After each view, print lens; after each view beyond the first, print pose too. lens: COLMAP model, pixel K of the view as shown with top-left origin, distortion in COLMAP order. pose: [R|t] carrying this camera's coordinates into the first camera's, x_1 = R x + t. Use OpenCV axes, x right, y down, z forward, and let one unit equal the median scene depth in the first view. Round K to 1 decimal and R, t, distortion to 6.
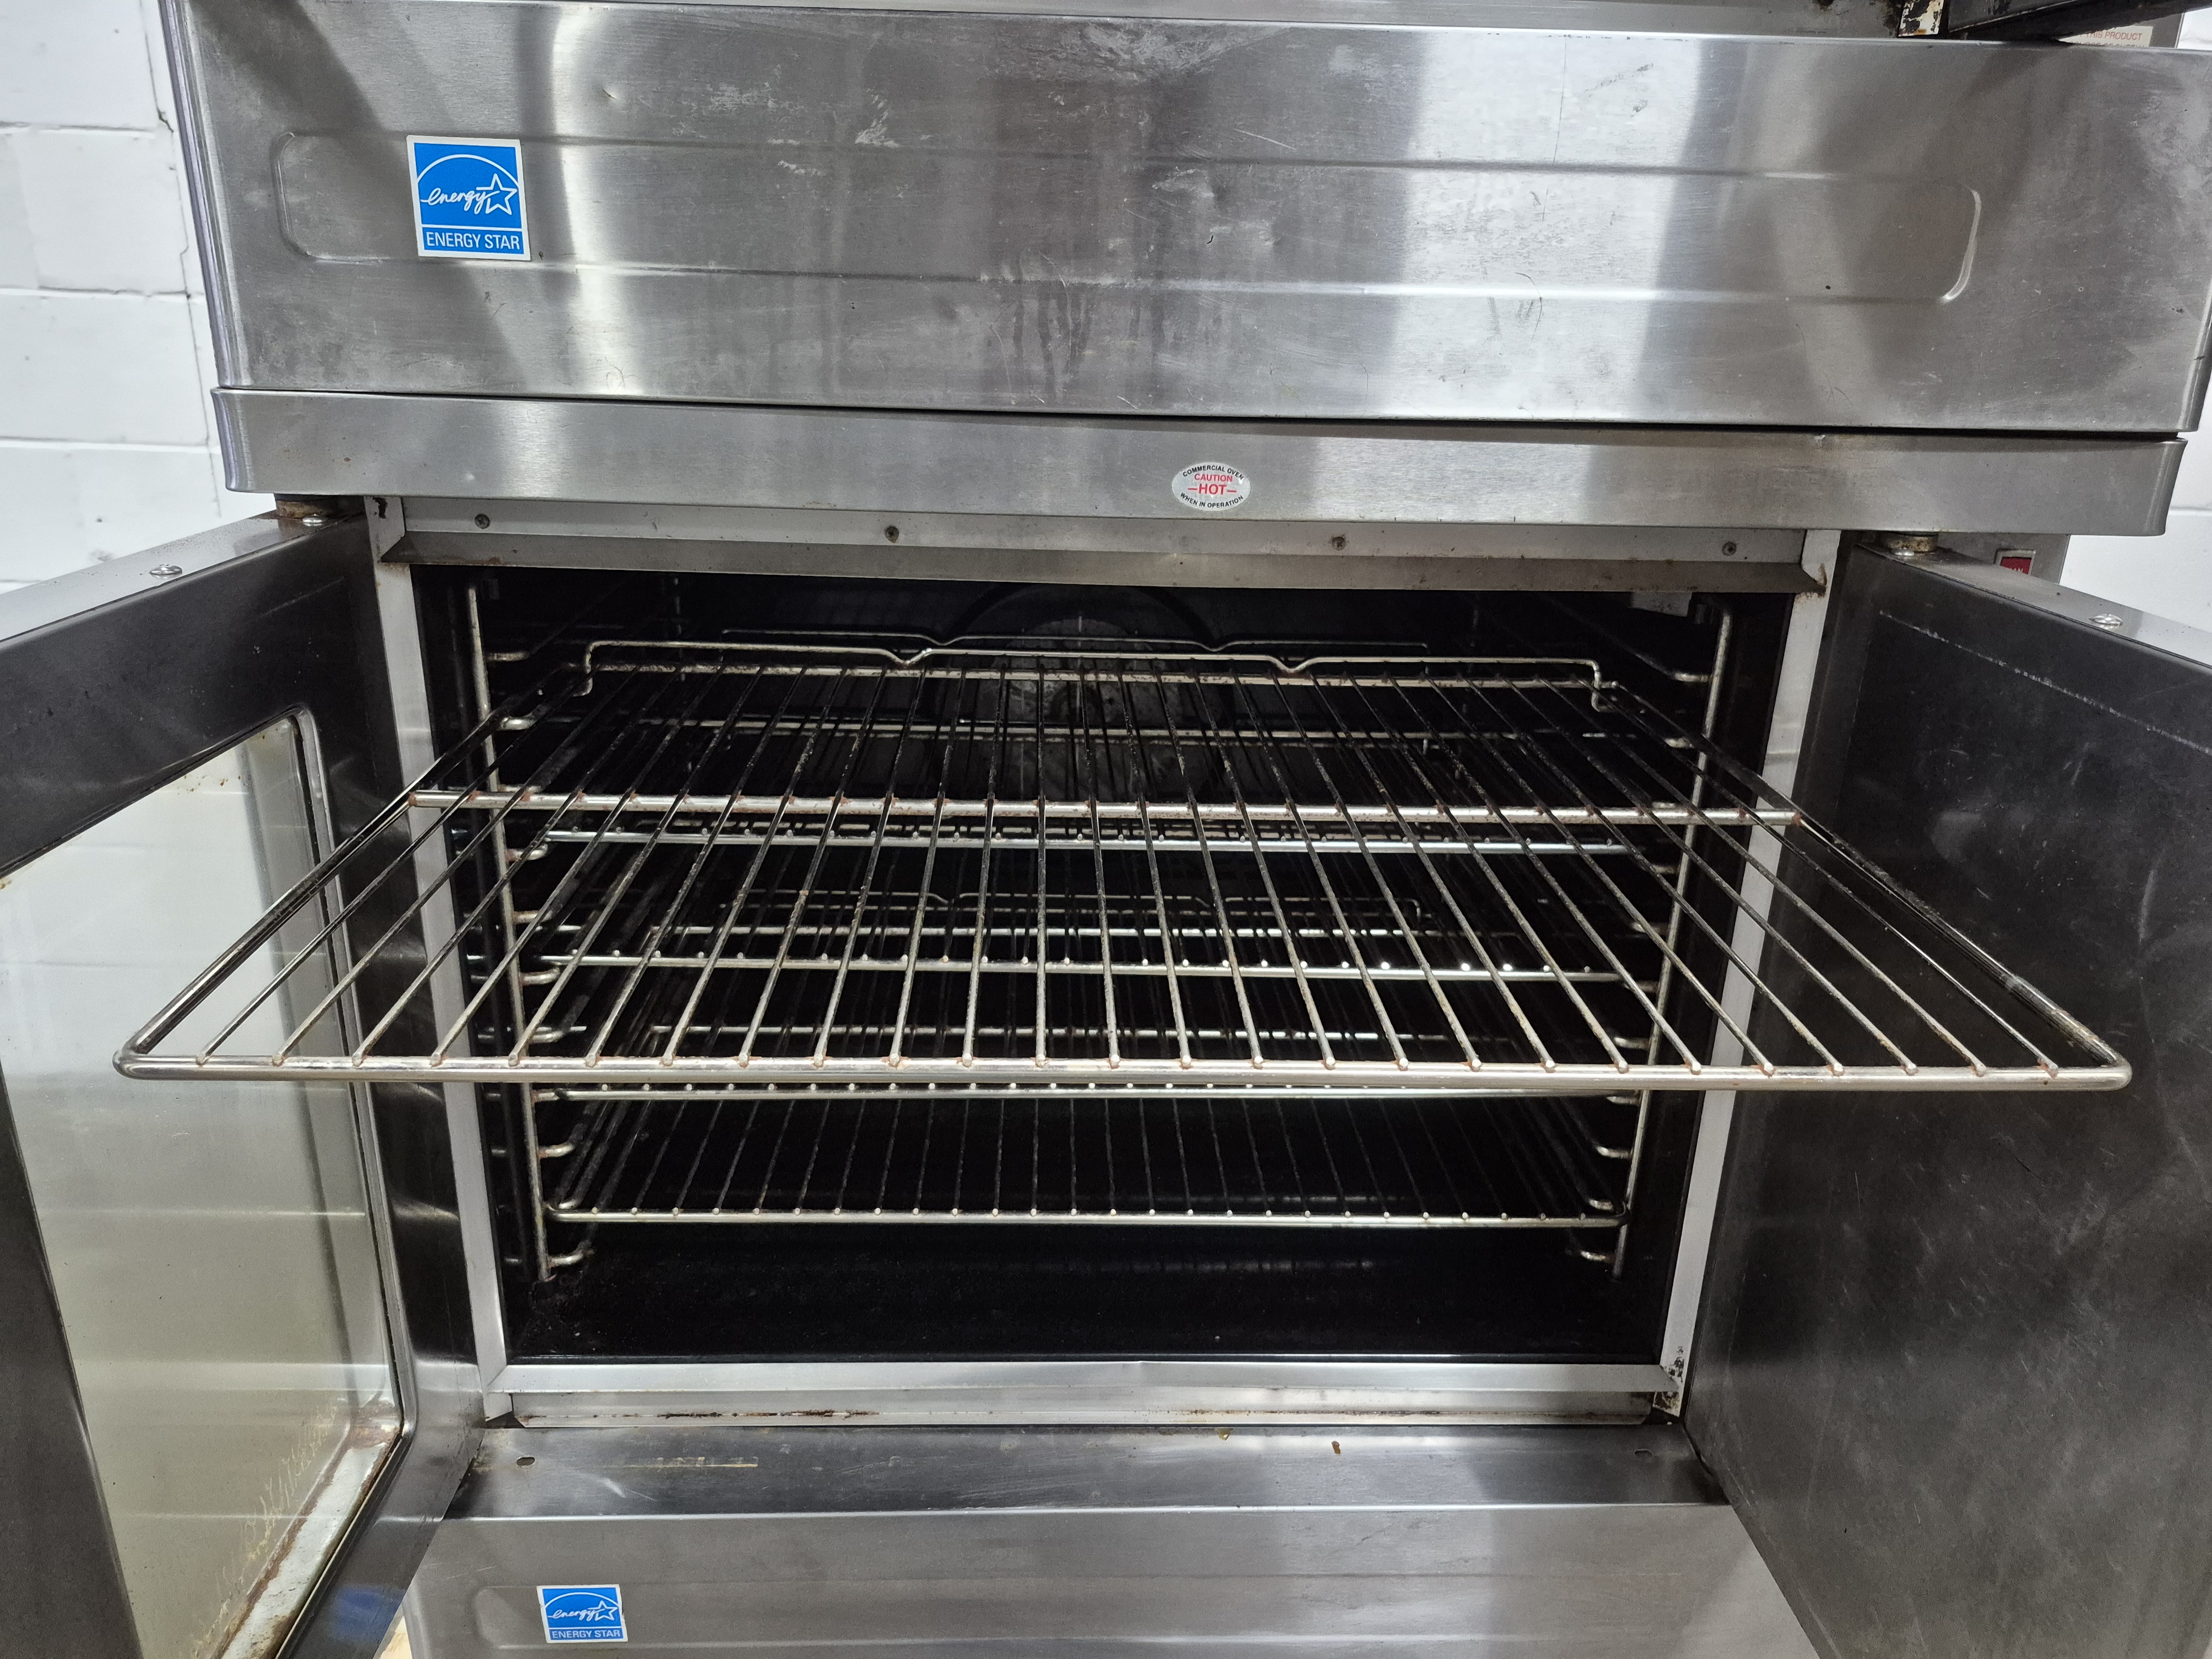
lens RADIAL K [[1526.3, 0, 1109.7], [0, 1526.3, 831.5], [0, 0, 1]] dist [0.046153, -0.033733]
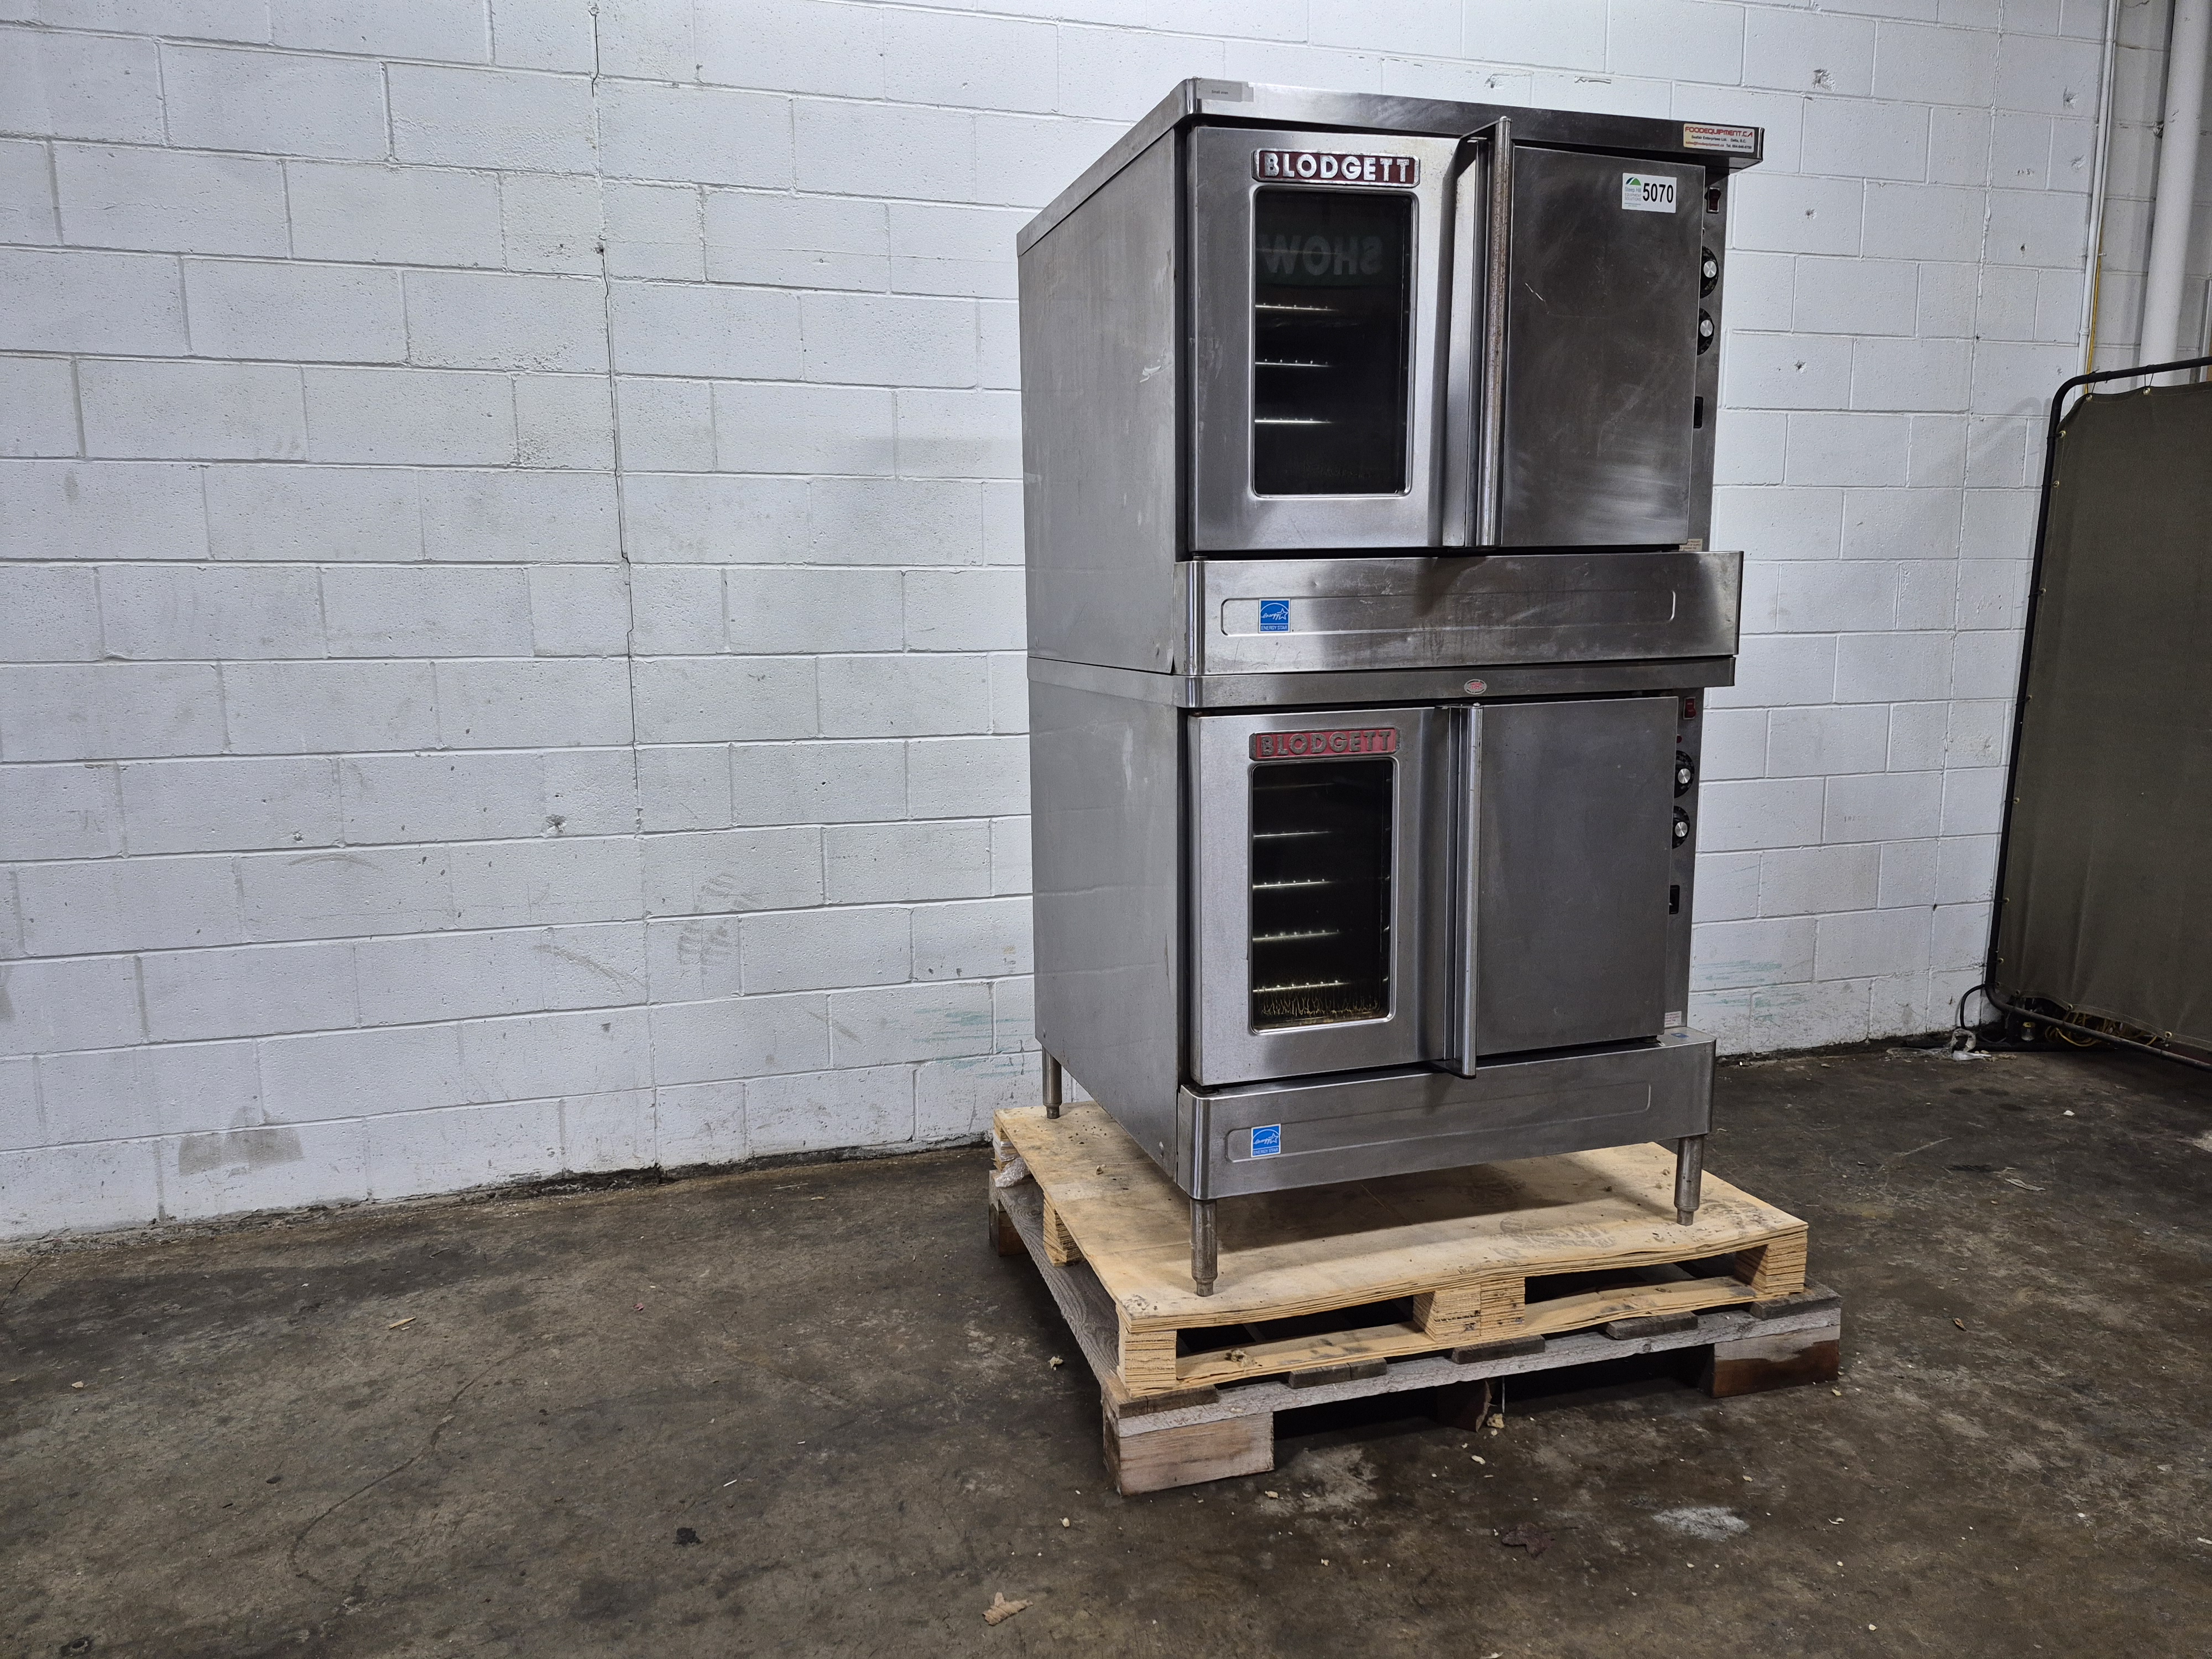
lens RADIAL K [[1526.3, 0, 1109.8], [0, 1526.3, 832.8], [0, 0, 1]] dist [0.046153, -0.033733]
pose [[0.963272, -0.082806, 0.255442, -1.175776], [0.129403, 0.976671, -0.171374, 0.408457], [-0.235292, 0.198135, 0.951515, -1.410182]]
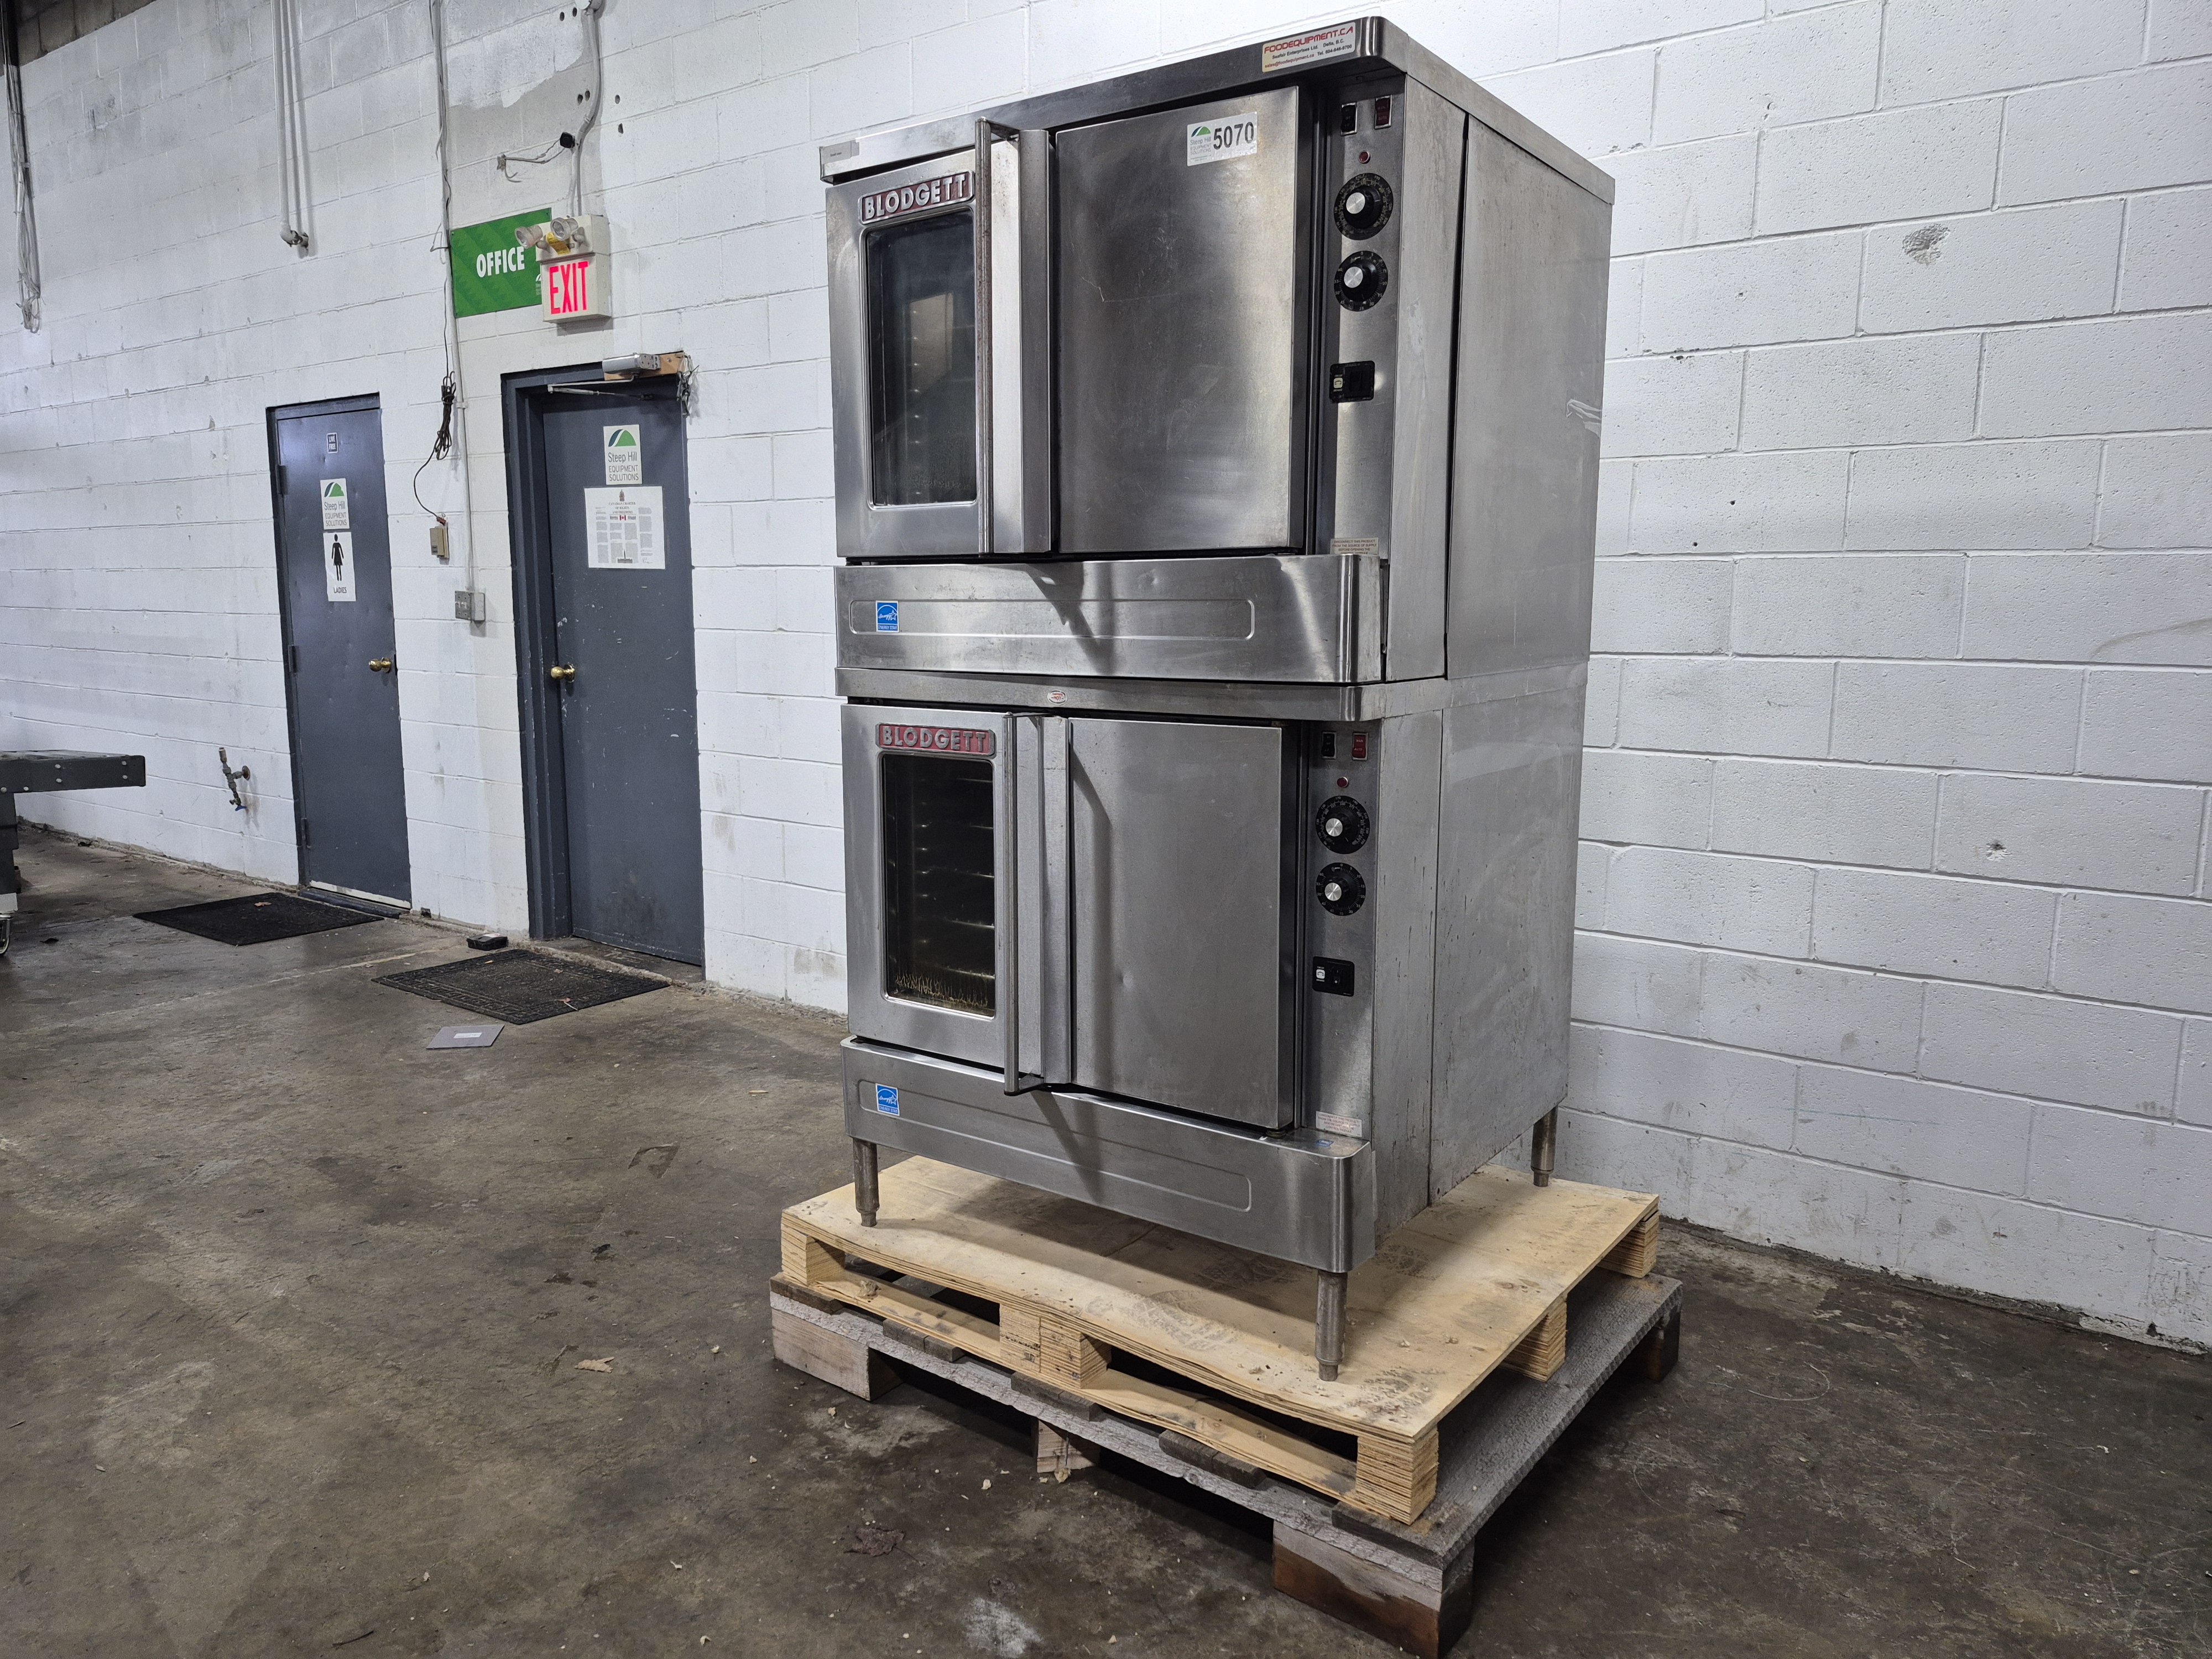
lens RADIAL K [[1526.3, 0, 1099.3], [0, 1526.3, 808.9], [0, 0, 1]] dist [0.046153, -0.033733]
pose [[0.791733, 0.054454, -0.608436, 1.565723], [-0.182032, 0.971800, -0.149896, 0.342577], [0.583115, 0.229432, 0.779318, -1.007306]]
